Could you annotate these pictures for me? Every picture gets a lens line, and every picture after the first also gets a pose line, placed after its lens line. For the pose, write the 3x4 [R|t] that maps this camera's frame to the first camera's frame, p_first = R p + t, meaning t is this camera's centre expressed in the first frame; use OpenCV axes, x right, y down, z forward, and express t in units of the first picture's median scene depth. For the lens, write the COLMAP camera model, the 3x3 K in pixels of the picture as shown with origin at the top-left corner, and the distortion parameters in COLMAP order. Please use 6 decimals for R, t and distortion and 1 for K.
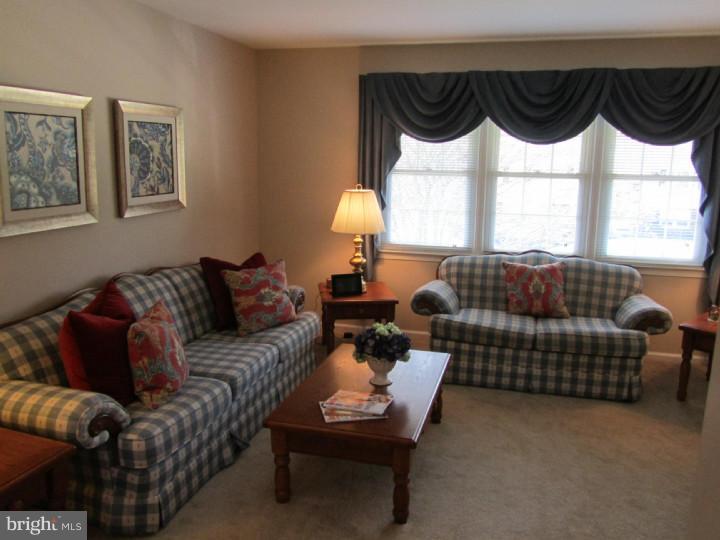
lens RADIAL K [[592.8, 0, 359.6], [0, 592.8, 270.1], [0, 0, 1]] dist [-0.016489, -0.014950]
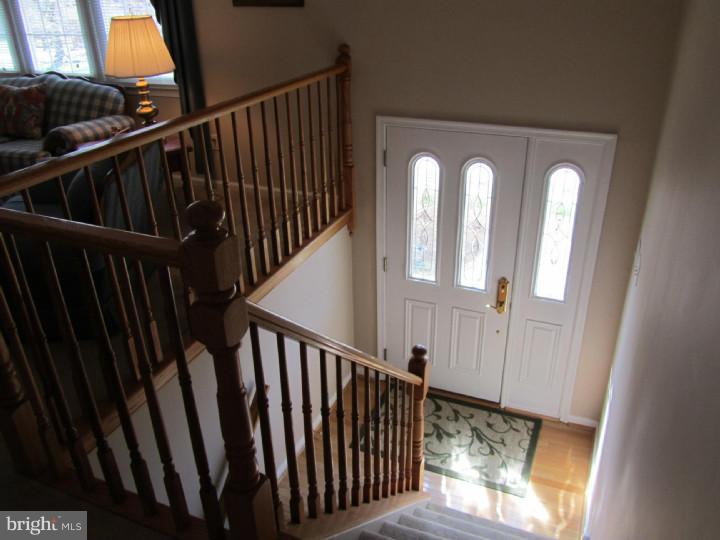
lens RADIAL K [[592.8, 0, 360.0], [0, 592.8, 273.8], [0, 0, 1]] dist [-0.016489, -0.014950]
pose [[0.990190, 0.035486, -0.135147, 1.142699], [0.003483, 0.960644, 0.277761, 0.024403], [0.139685, -0.275507, 0.951096, 0.029431]]
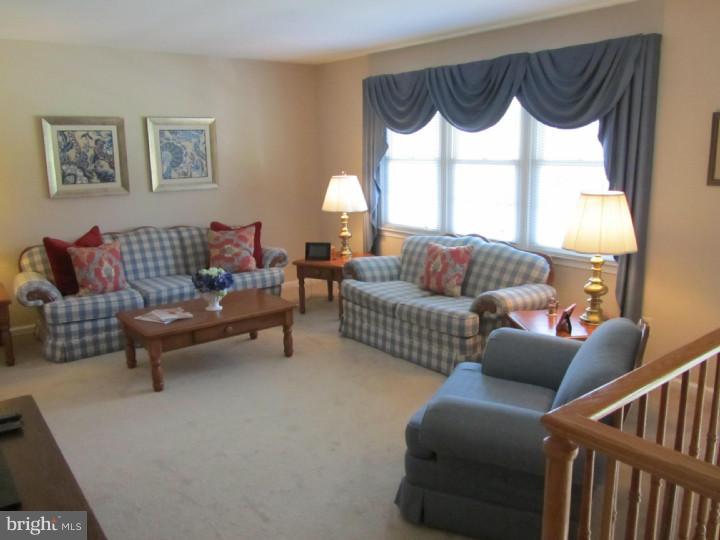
lens RADIAL K [[592.8, 0, 359.9], [0, 592.8, 269.4], [0, 0, 1]] dist [-0.016489, -0.014950]
pose [[0.802218, 0.096786, -0.589133, 0.893824], [-0.088928, 0.995135, 0.042394, 0.001471], [0.590371, 0.018381, 0.806923, 0.046970]]
